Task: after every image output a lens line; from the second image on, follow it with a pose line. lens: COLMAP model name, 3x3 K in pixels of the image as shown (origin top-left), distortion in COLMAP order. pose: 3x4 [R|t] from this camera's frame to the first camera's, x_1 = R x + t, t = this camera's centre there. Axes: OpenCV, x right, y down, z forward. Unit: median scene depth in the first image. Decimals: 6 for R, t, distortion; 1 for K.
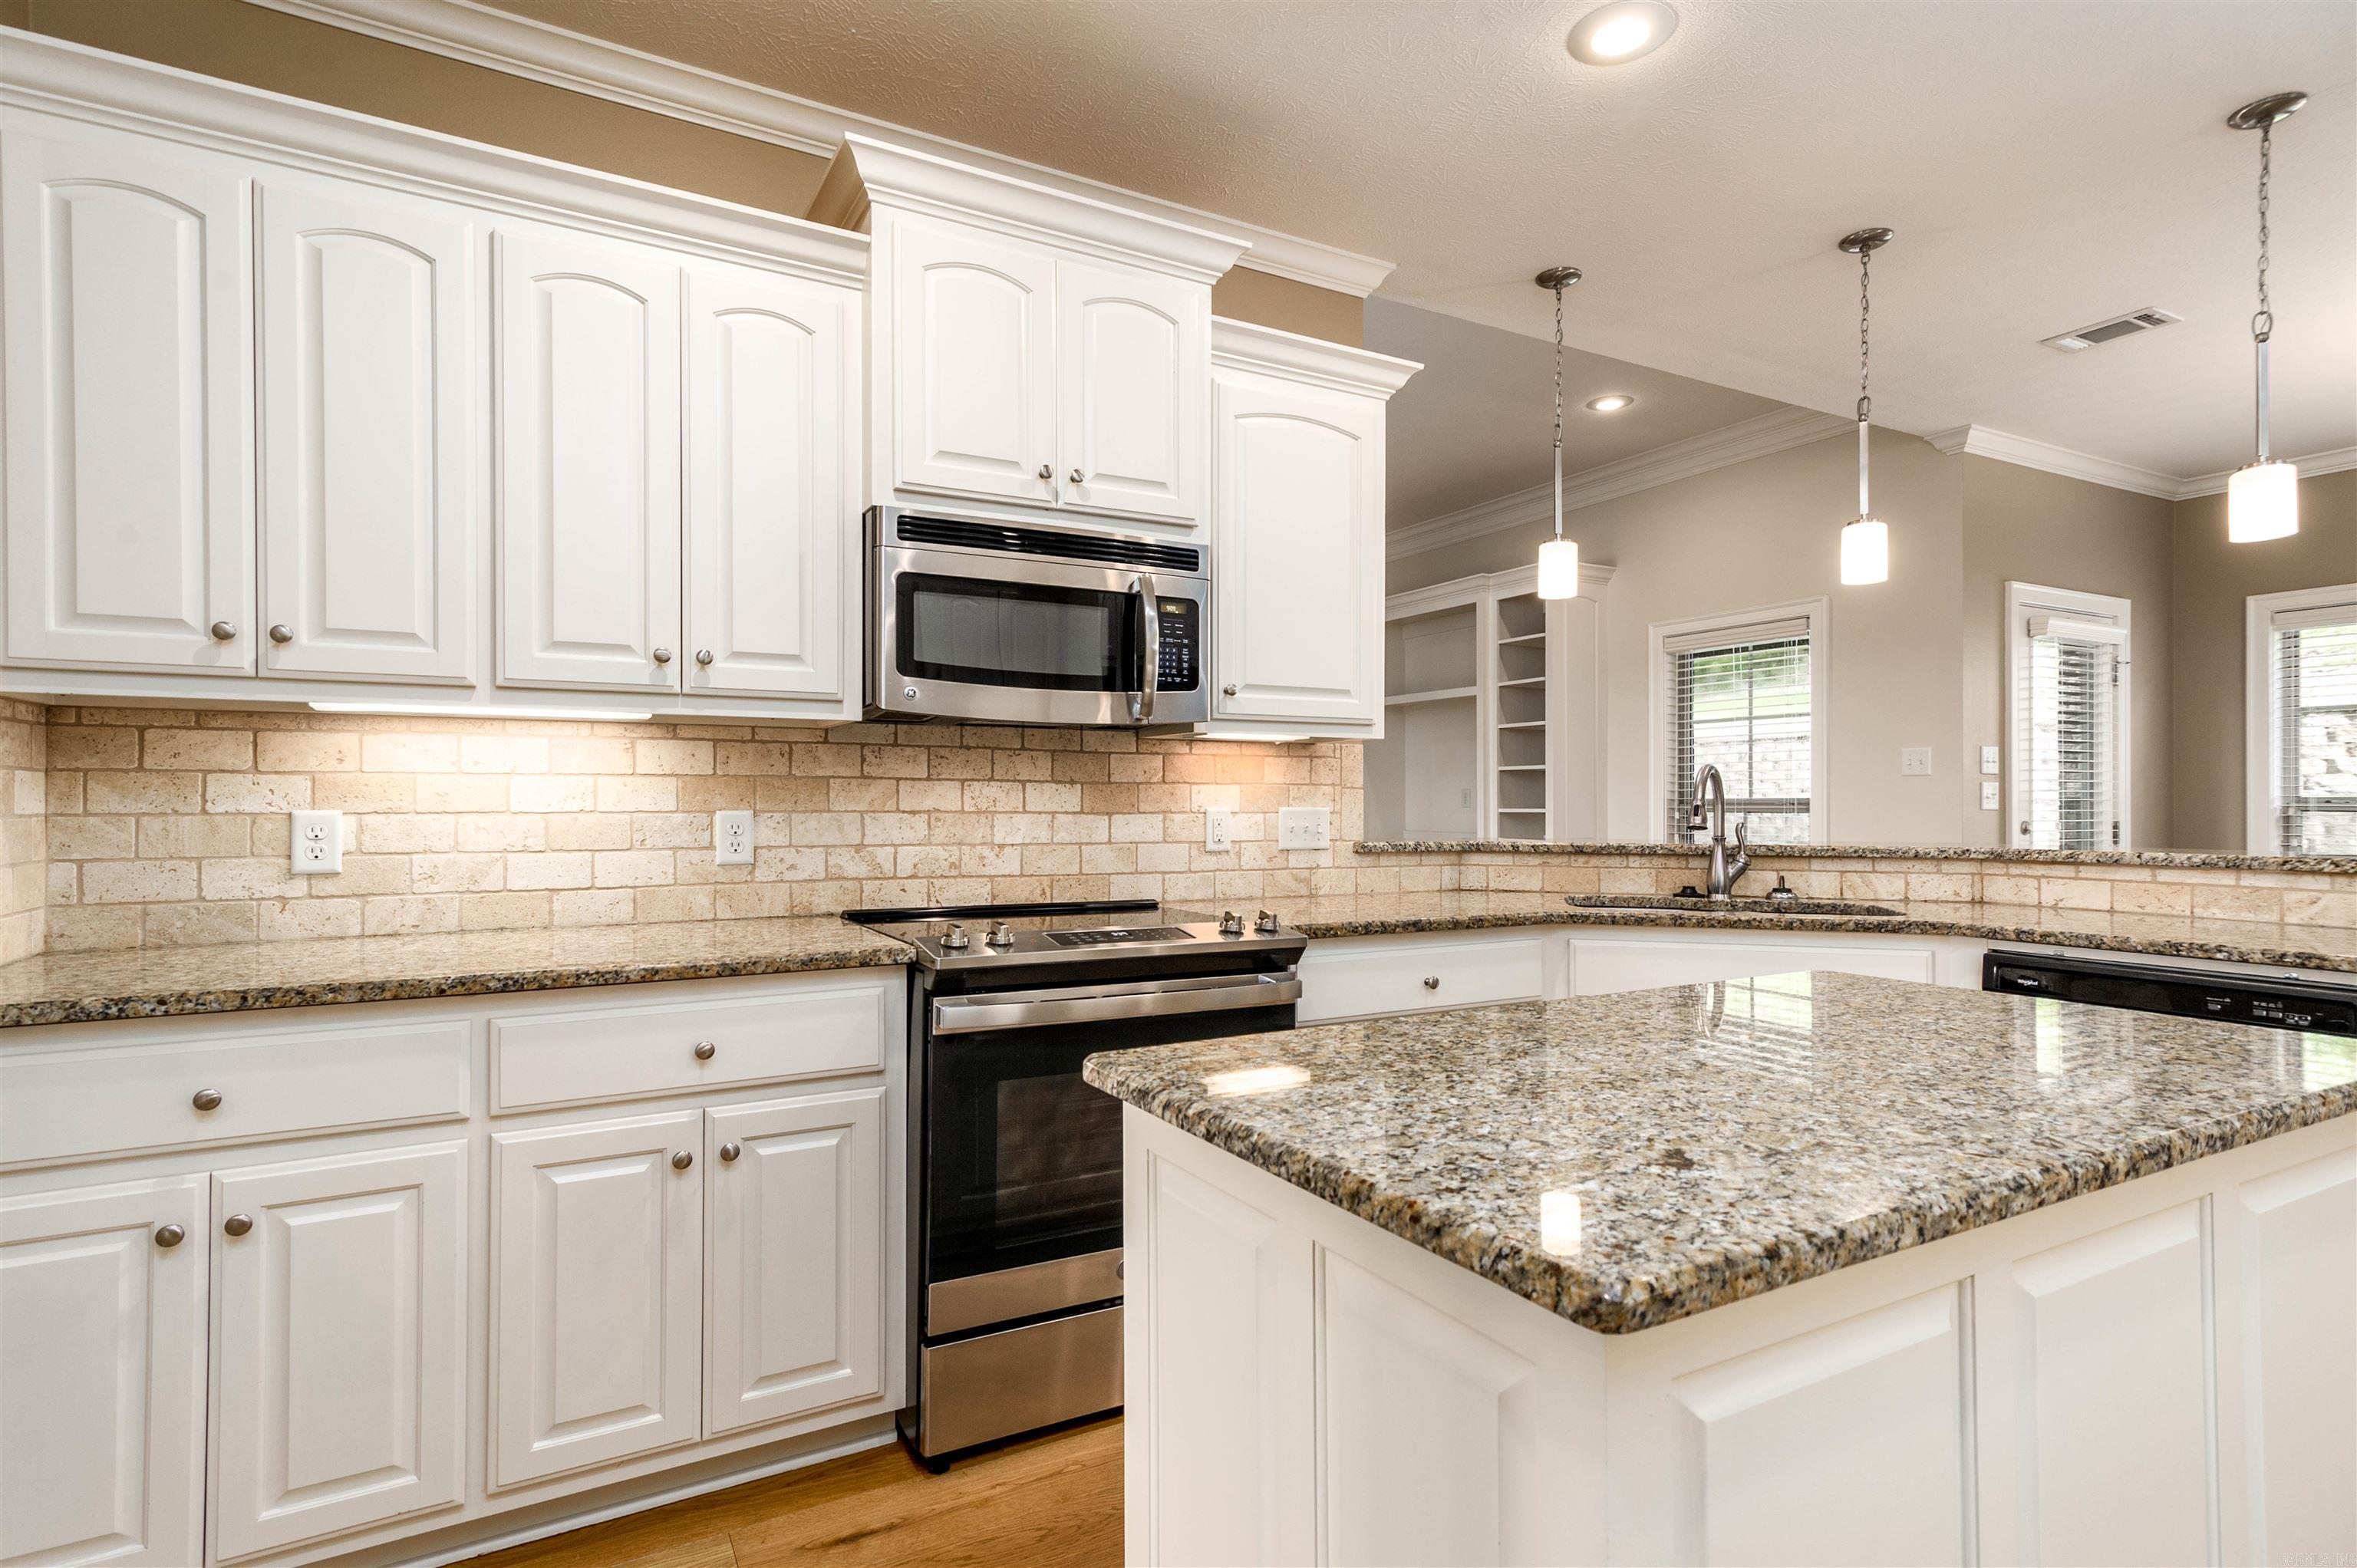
lens RADIAL K [[1145.9, 0, 1132.3], [0, 1145.9, 797.6], [0, 0, 1]] dist [0.027894, -0.000071]
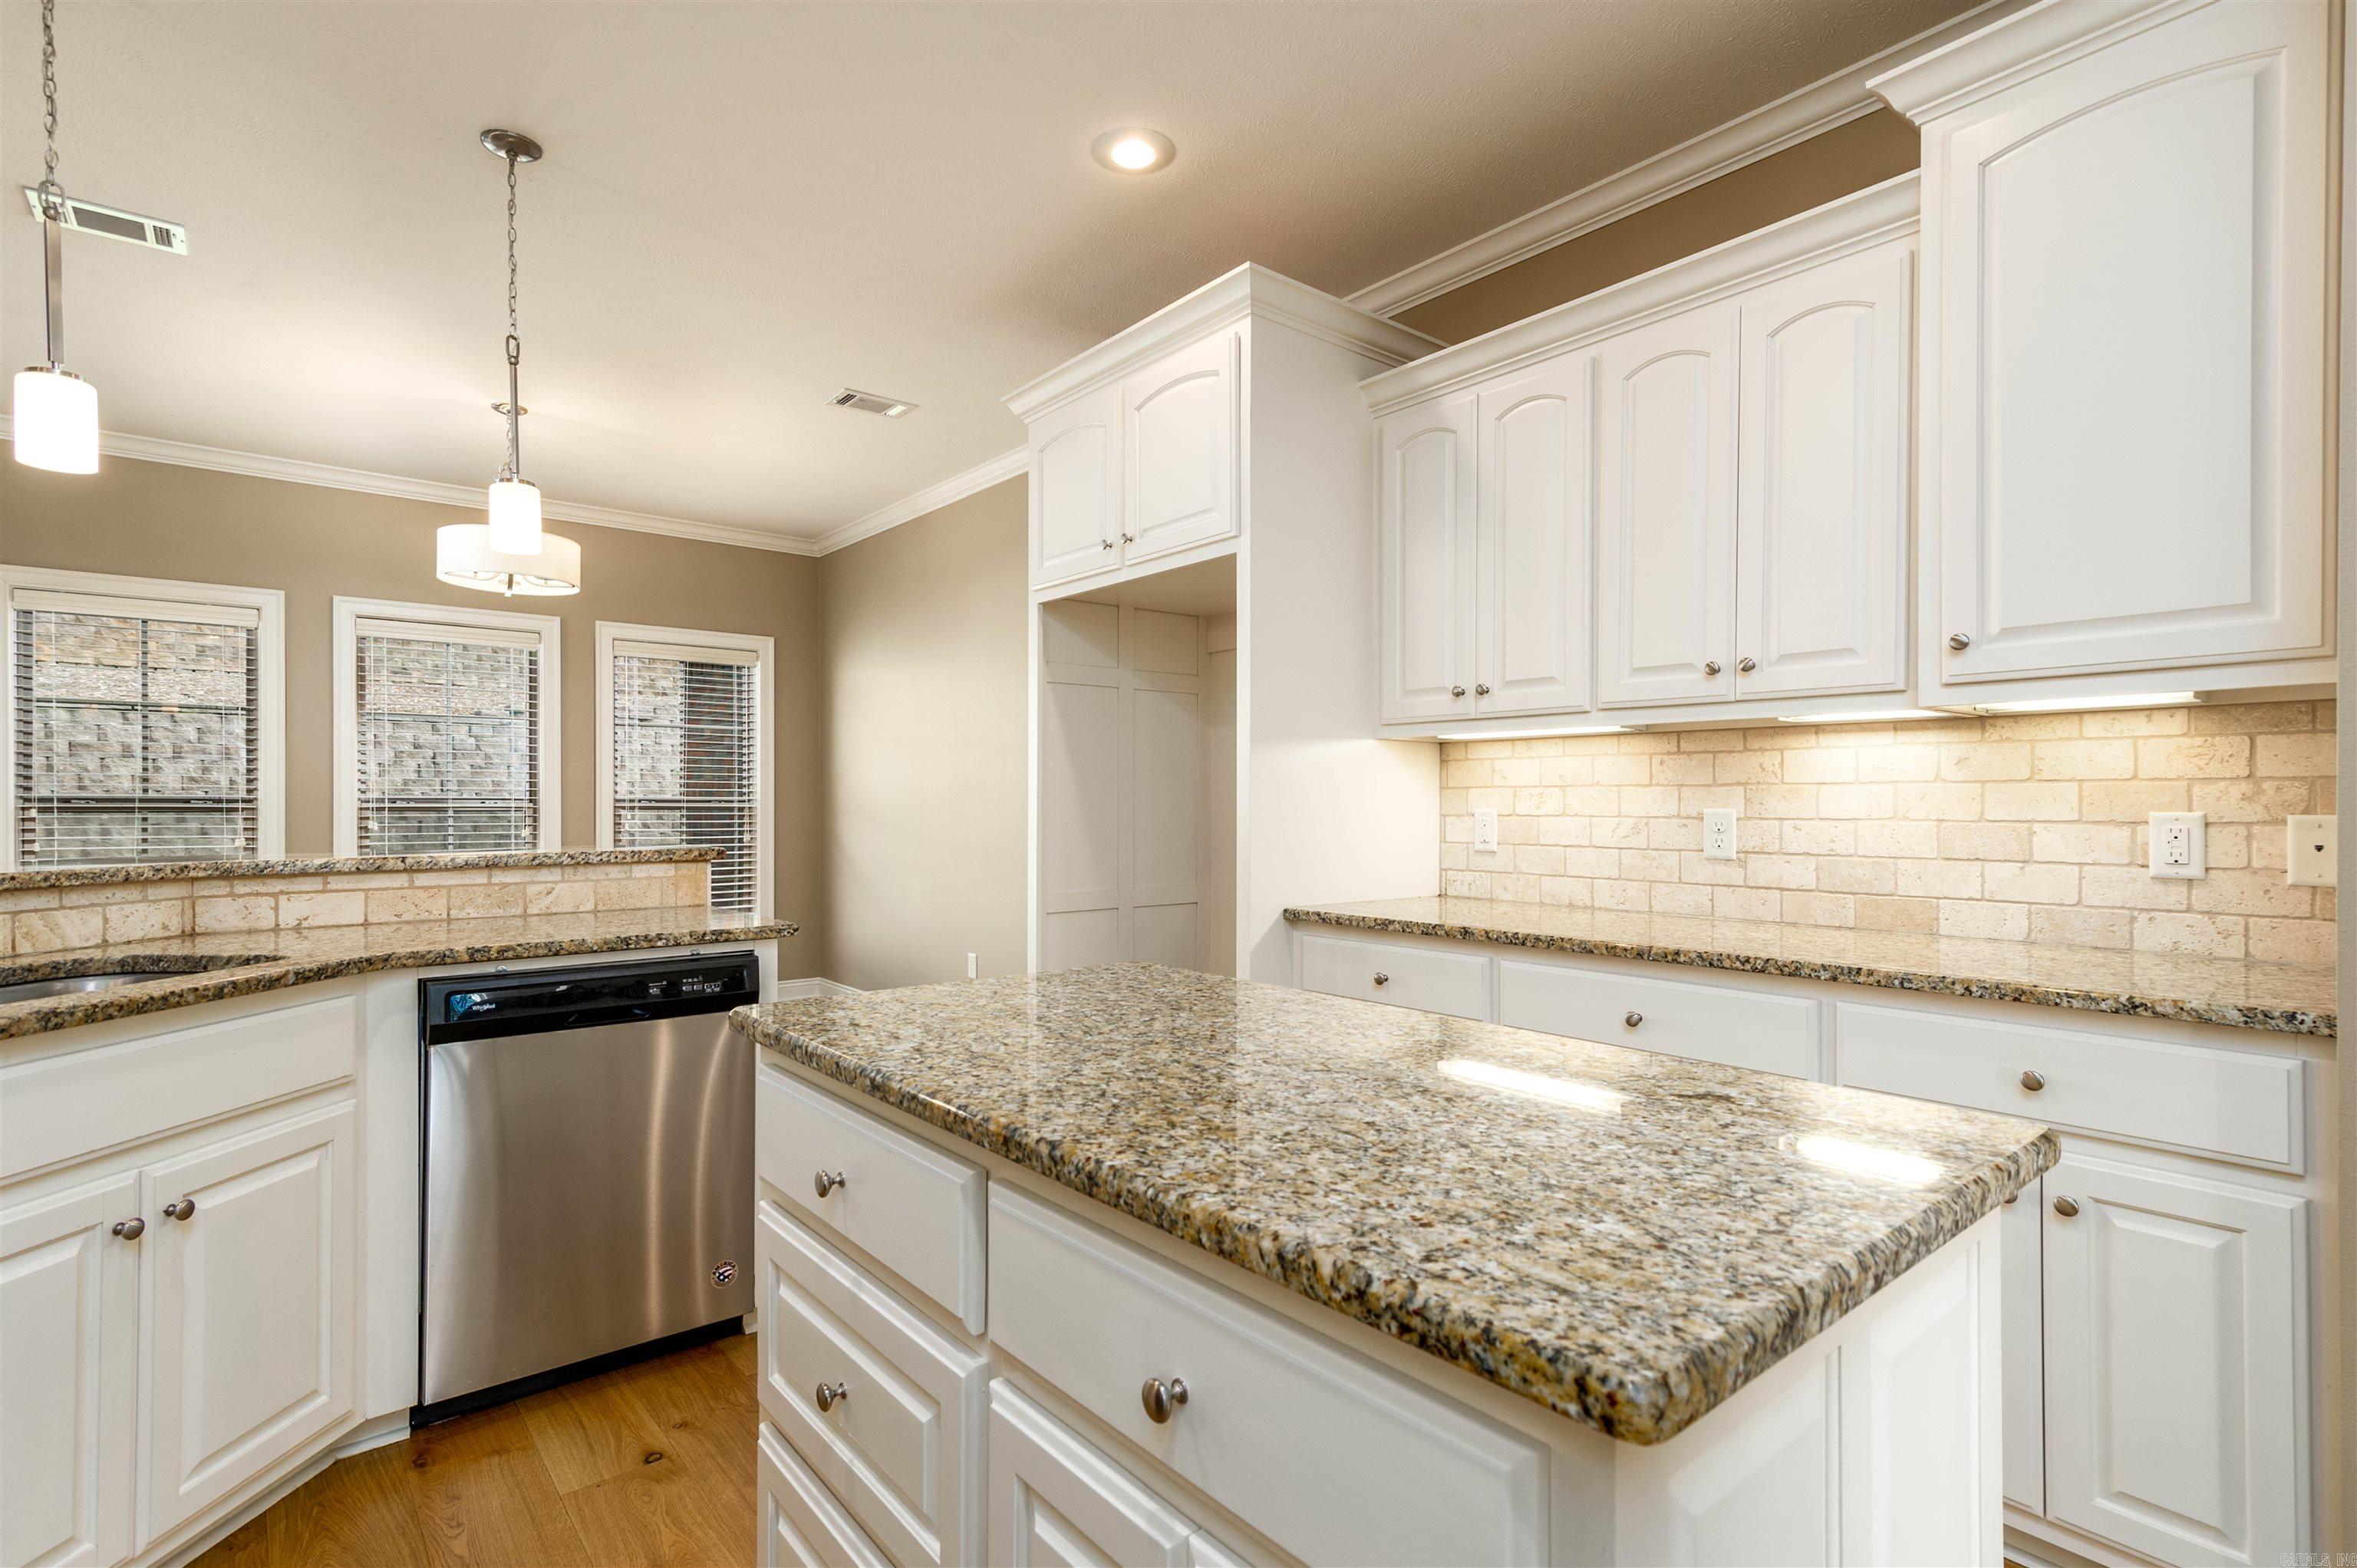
lens RADIAL K [[1094.3, 0, 1185.6], [0, 1094.3, 788.9], [0, 0, 1]] dist [0.008087, 0.000053]
pose [[0.238491, -0.012776, -0.971061, 0.383208], [0.005023, 0.999916, -0.011922, 0.000680], [0.971132, -0.002034, 0.238536, 0.207133]]
